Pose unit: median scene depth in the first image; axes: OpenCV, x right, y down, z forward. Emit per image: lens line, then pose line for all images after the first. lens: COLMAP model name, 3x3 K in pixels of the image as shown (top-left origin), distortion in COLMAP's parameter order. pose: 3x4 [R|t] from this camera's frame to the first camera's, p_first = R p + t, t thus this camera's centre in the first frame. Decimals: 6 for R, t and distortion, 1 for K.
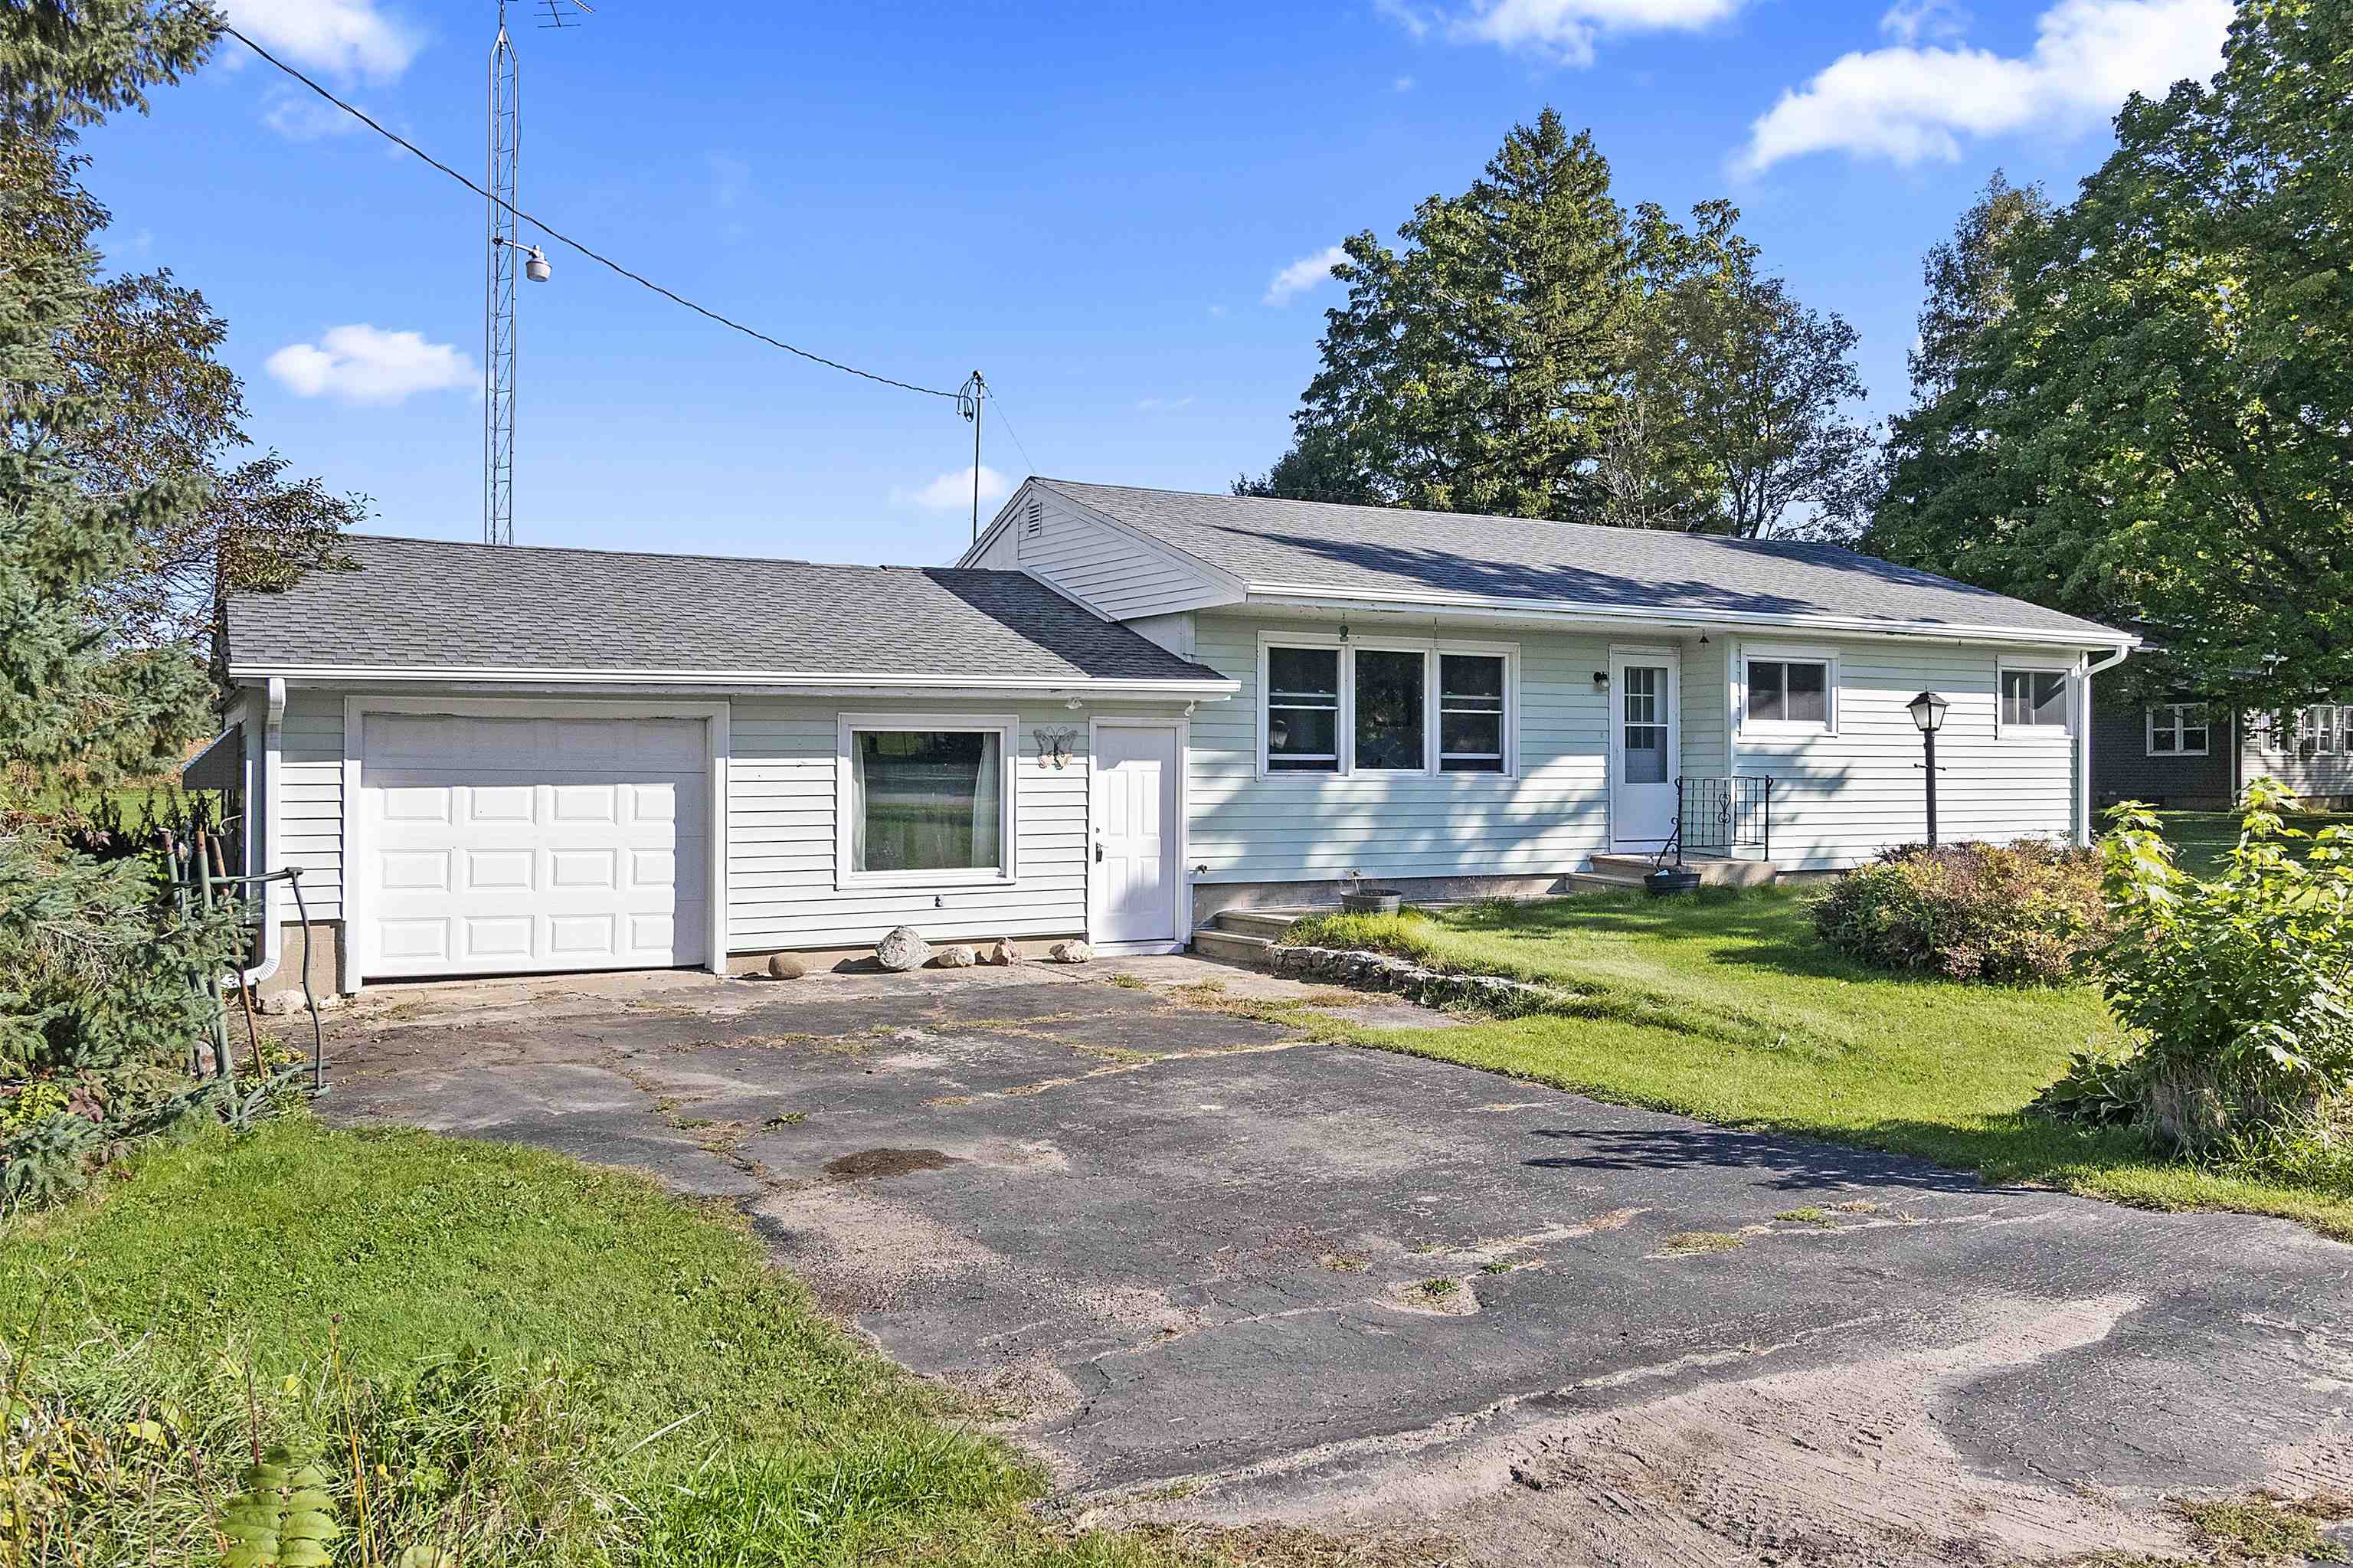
lens RADIAL K [[1897.6, 0, 1171.2], [0, 1897.6, 774.4], [0, 0, 1]] dist [0.005268, -0.005469]
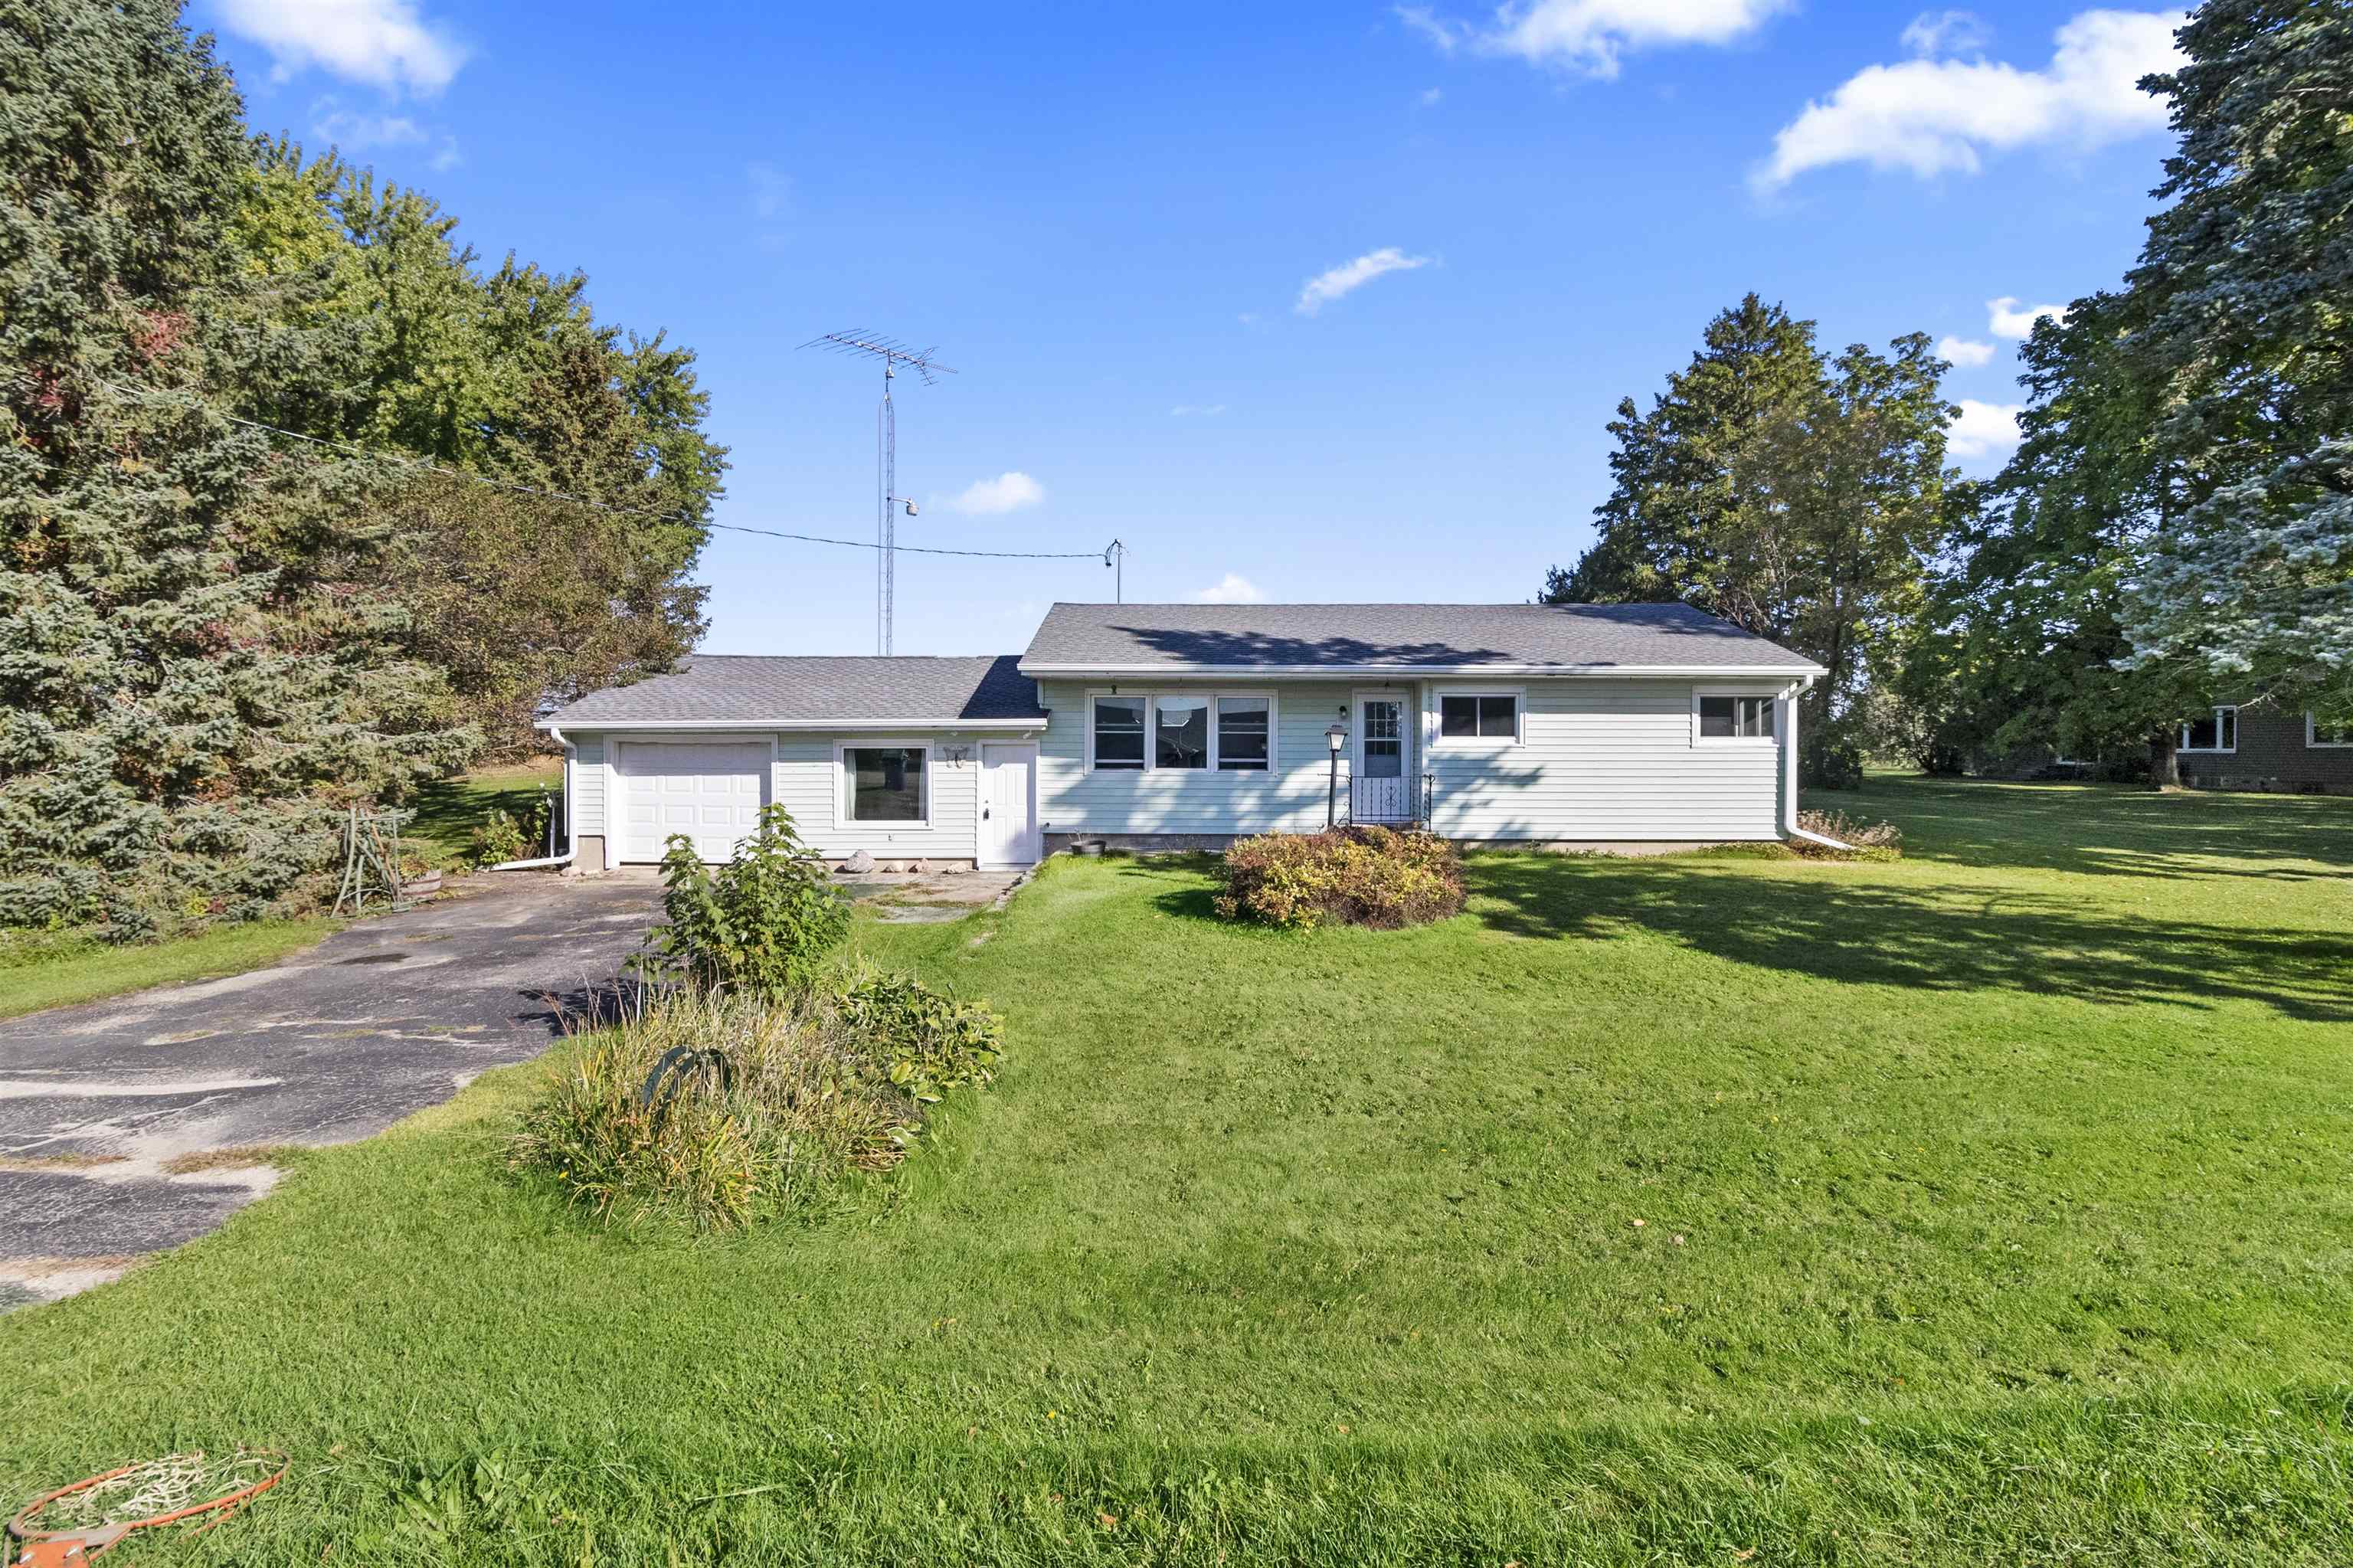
lens RADIAL K [[1091.3, 0, 1177.2], [0, 1091.3, 778.8], [0, 0, 1]] dist [0.004328, 0.000797]
pose [[0.869764, 0.015650, -0.493219, 0.563711], [-0.002095, 0.999605, 0.028024, -0.019724], [0.493463, -0.023341, 0.869453, 0.159397]]
